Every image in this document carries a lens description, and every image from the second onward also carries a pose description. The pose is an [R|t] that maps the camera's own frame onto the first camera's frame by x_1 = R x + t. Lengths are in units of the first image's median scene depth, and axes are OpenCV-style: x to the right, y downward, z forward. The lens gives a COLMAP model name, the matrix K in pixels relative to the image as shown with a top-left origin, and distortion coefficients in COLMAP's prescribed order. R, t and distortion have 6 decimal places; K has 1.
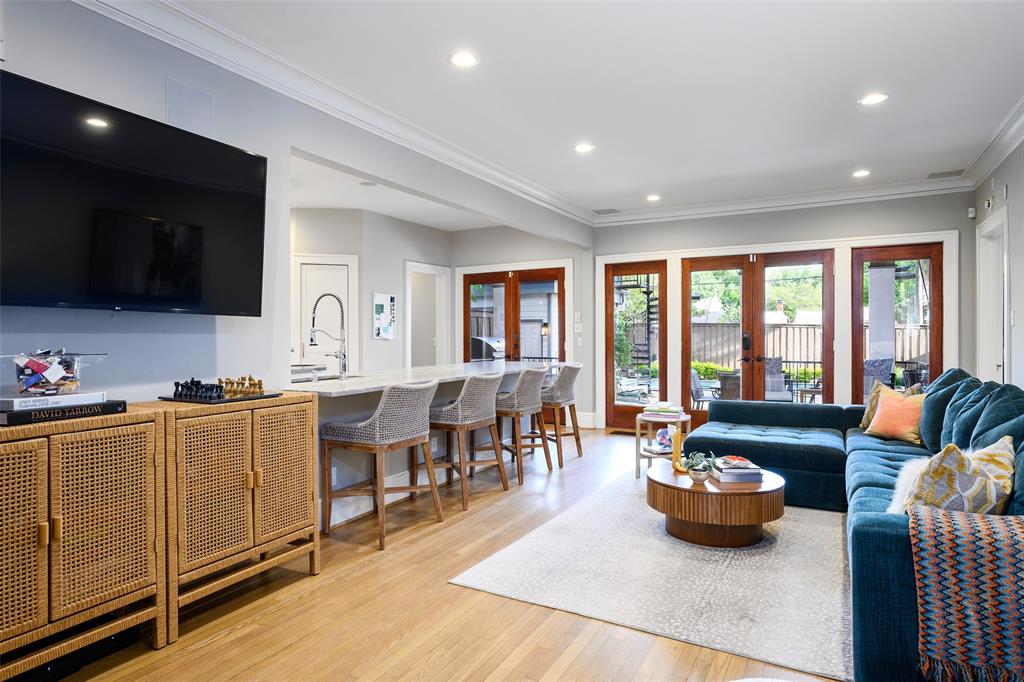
lens RADIAL K [[611.7, 0, 506.6], [0, 611.7, 339.2], [0, 0, 1]] dist [-0.004298, -0.001615]
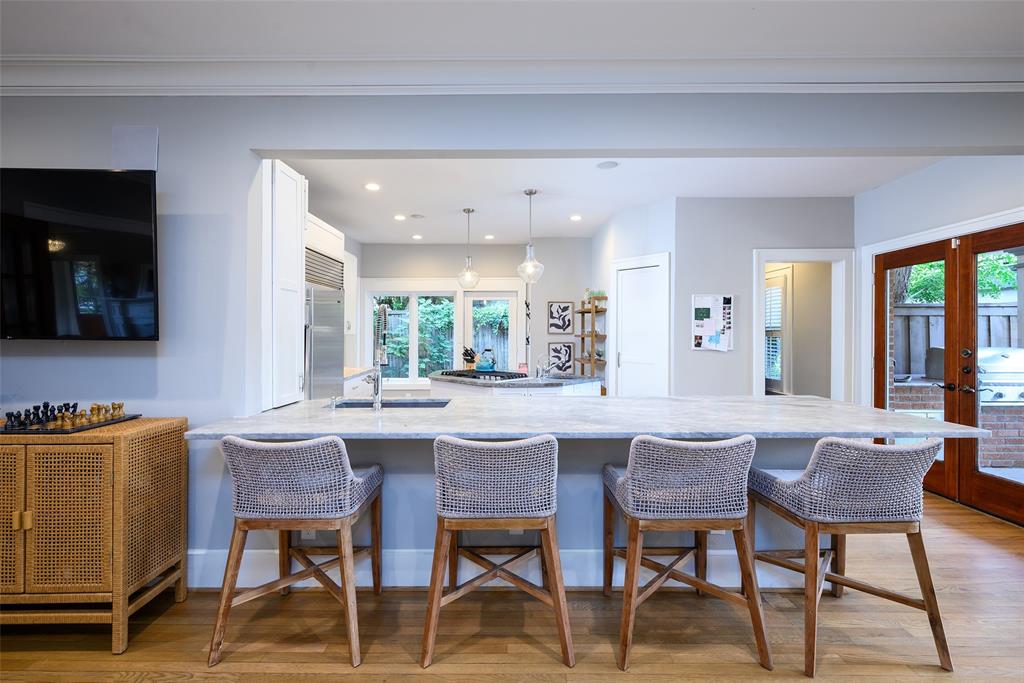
lens RADIAL K [[448.2, 0, 510.0], [0, 448.2, 331.4], [0, 0, 1]] dist [-0.002022, 0.000907]
pose [[0.477608, -0.000517, -0.878573, 0.249583], [-0.005887, 0.999975, -0.003789, -0.027828], [0.878554, 0.006982, 0.477593, 0.617883]]
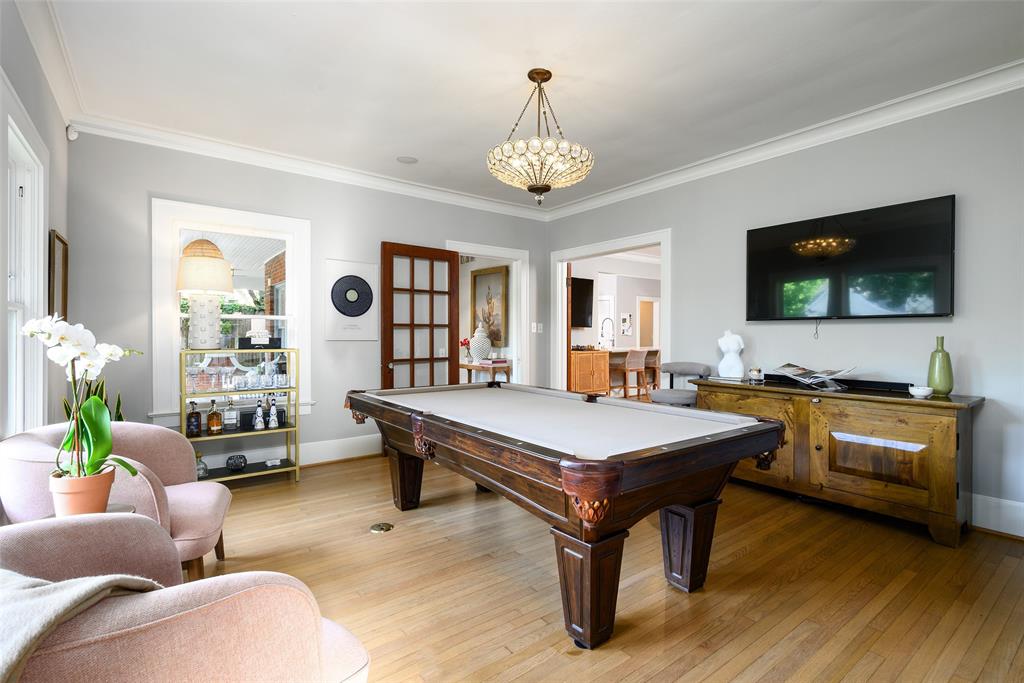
lens RADIAL K [[467.3, 0, 510.0], [0, 467.3, 338.2], [0, 0, 1]] dist [-0.000327, 0.000394]
pose [[0.908040, -0.000163, -0.418884, 0.132137], [0.001281, 0.999996, 0.002389, 0.007466], [0.418882, -0.002706, 0.908037, -0.761559]]
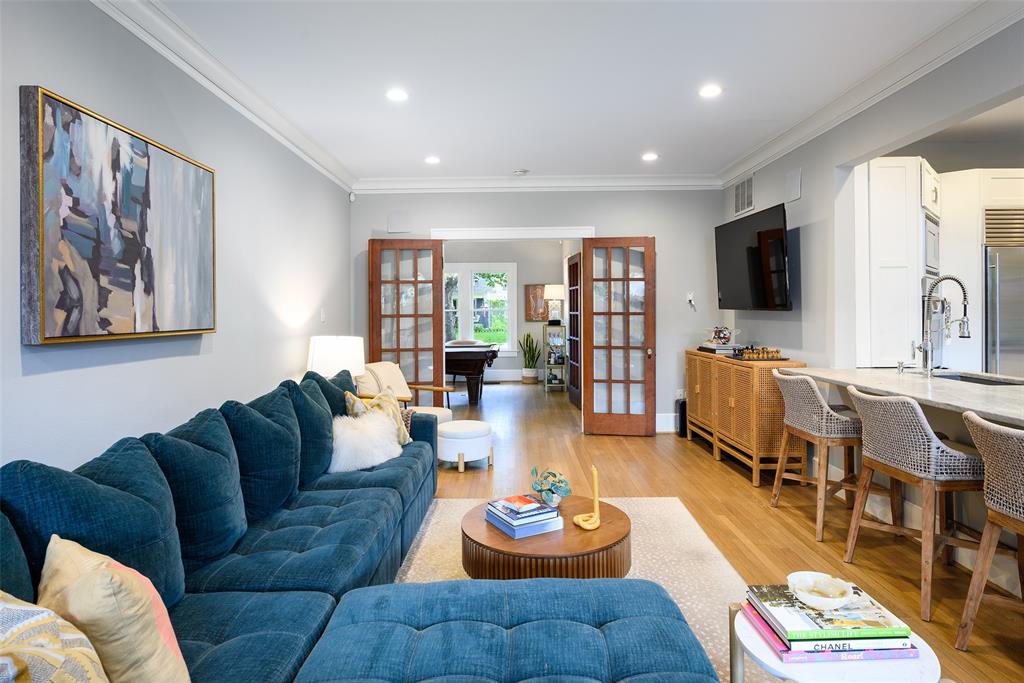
lens RADIAL K [[565.0, 0, 514.0], [0, 565.0, 305.8], [0, 0, 1]] dist [-0.003971, -0.000837]
pose [[-0.875819, 0.007638, -0.482579, 0.447164], [0.010537, 0.999939, -0.003296, -0.027740], [0.482524, -0.007972, -0.875846, 1.008589]]
